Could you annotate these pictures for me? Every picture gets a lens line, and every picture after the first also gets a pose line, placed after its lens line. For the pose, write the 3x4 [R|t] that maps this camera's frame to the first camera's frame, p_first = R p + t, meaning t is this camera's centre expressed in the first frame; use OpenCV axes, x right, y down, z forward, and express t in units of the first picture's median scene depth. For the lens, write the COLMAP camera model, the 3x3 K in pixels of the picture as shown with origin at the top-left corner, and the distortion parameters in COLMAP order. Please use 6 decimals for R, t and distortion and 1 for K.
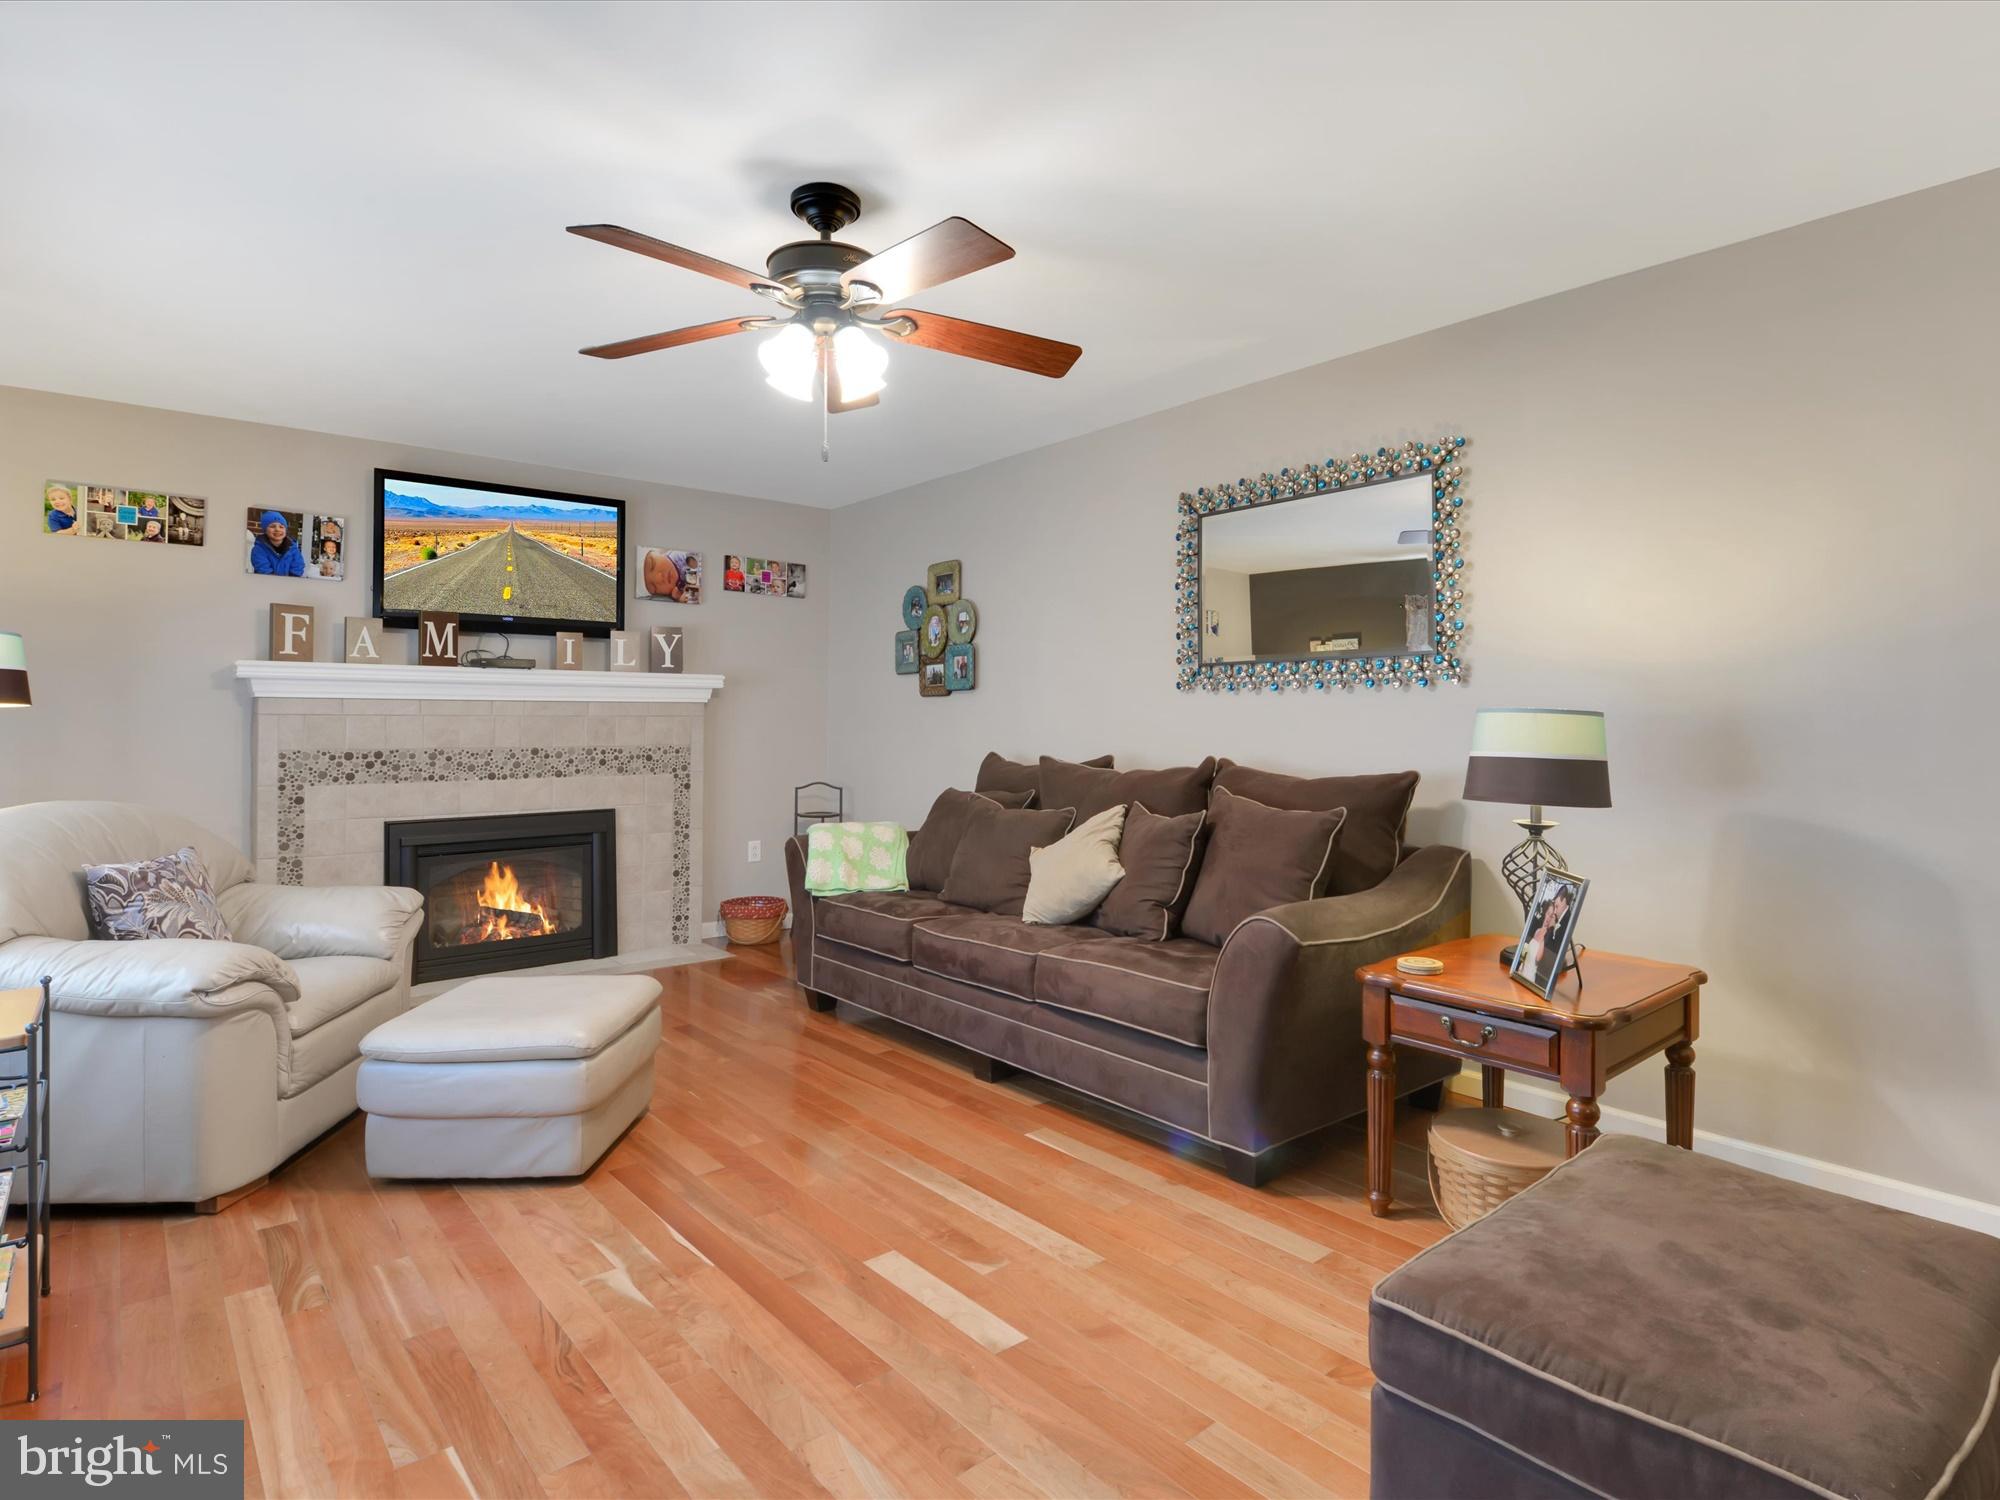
lens RADIAL K [[1063.3, 0, 1002.8], [0, 1063.3, 704.0], [0, 0, 1]] dist [-0.002286, -0.001652]
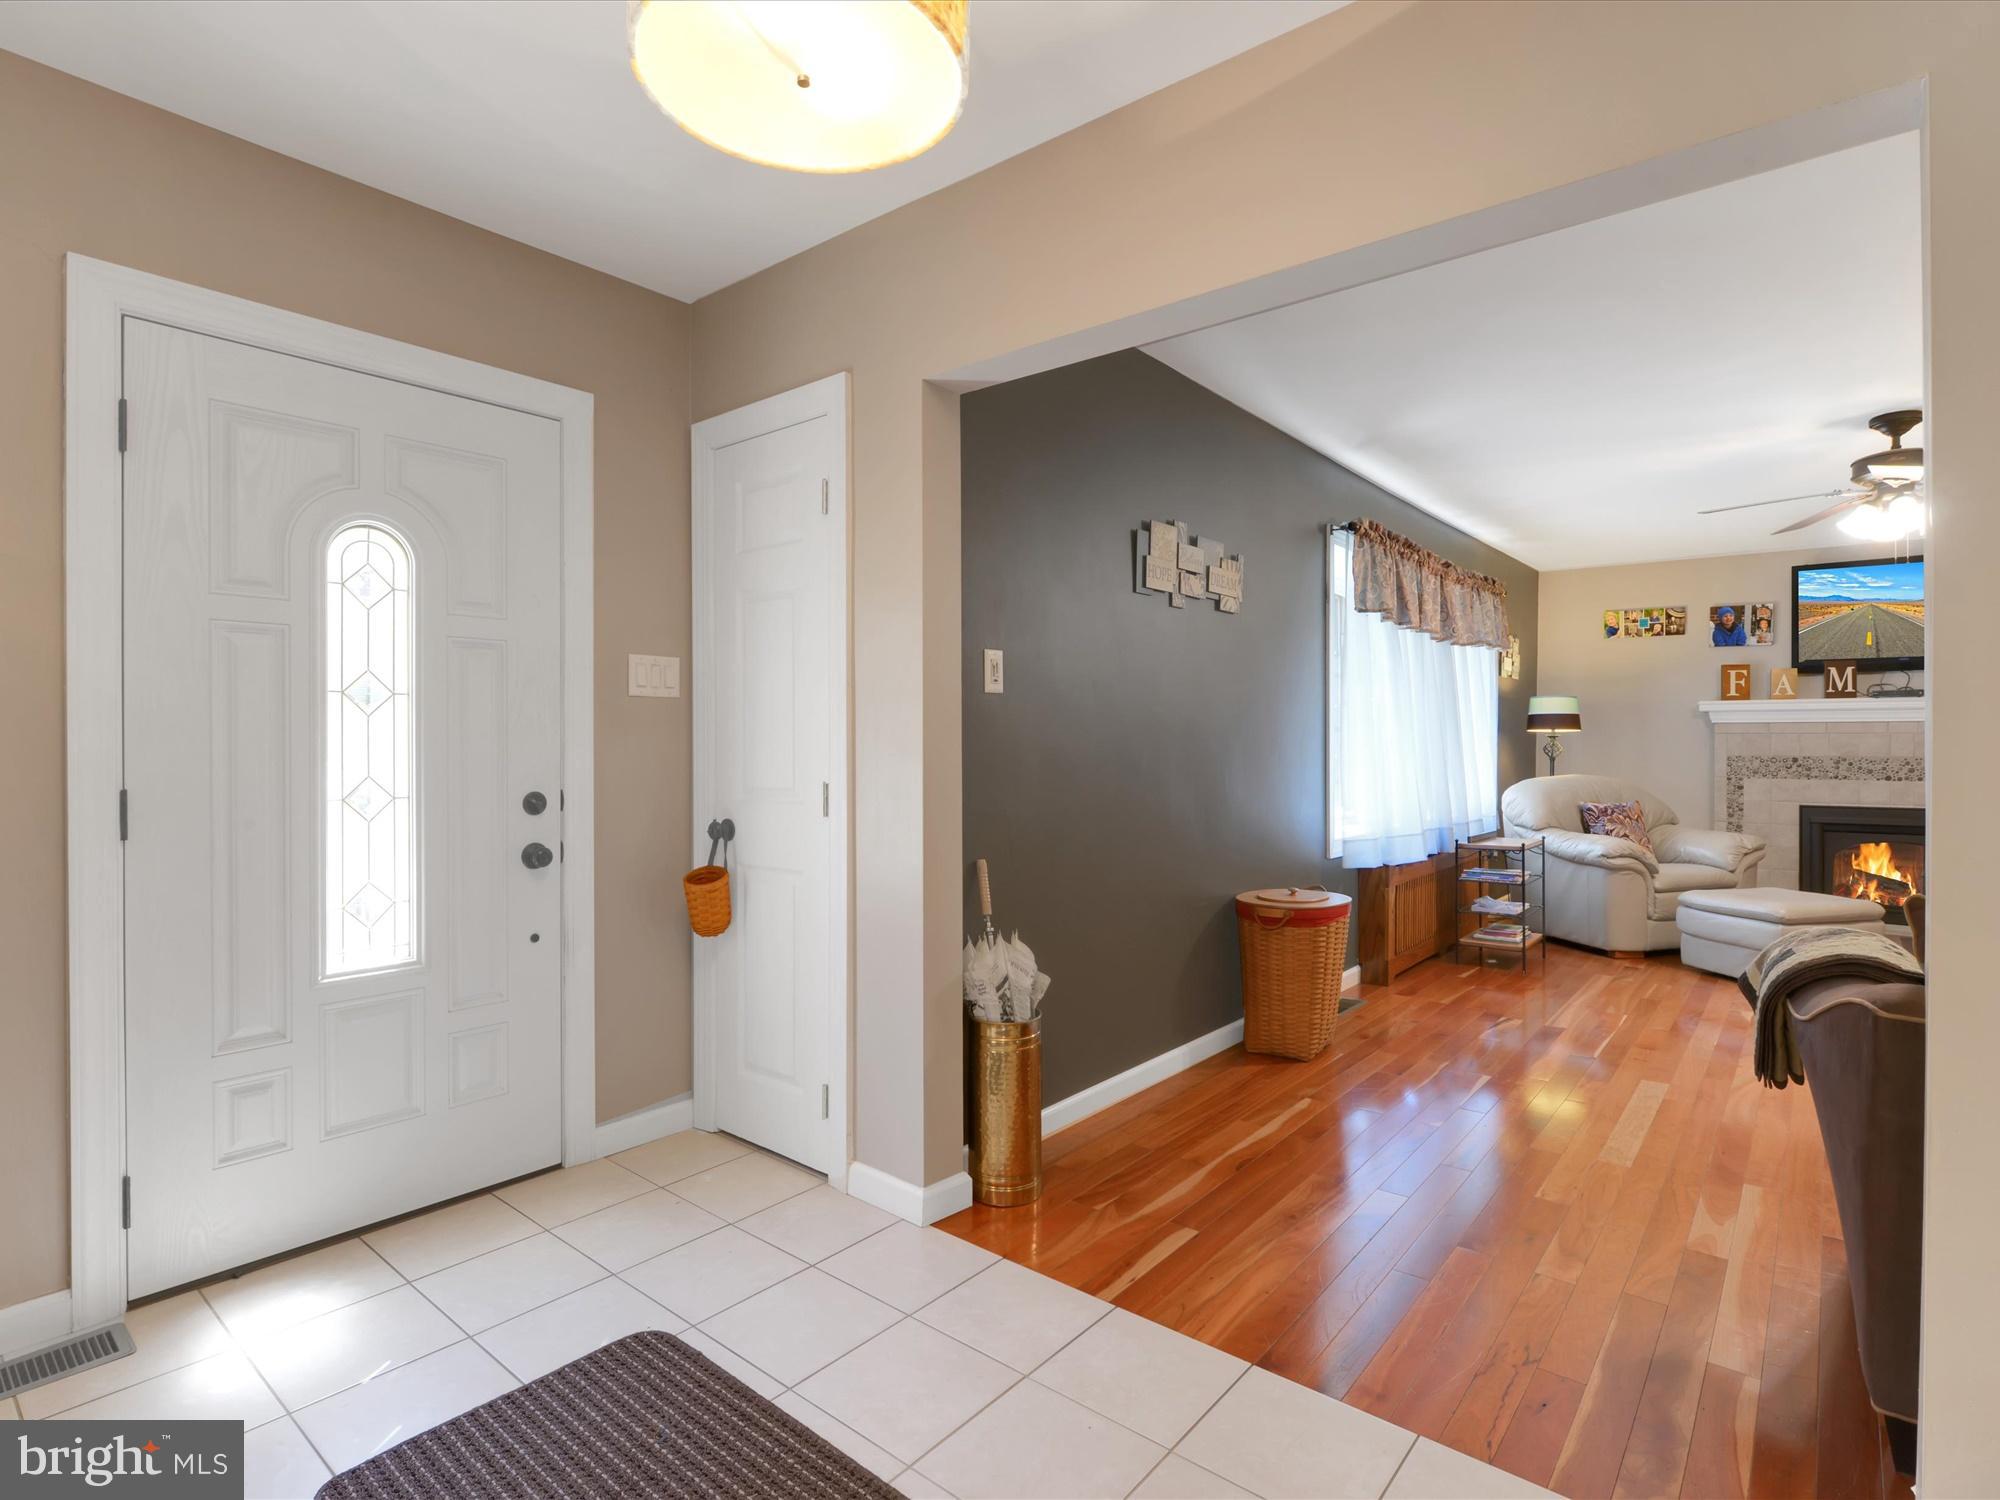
lens RADIAL K [[1042.3, 0, 1000.0], [0, 1042.3, 750.0], [0, 0, 1]] dist [-0.001180, -0.000320]
pose [[0.189589, 0.007835, -0.981832, 0.657048], [0.018310, 0.999766, 0.011513, -0.003364], [0.981693, -0.020160, 0.189402, -0.382364]]
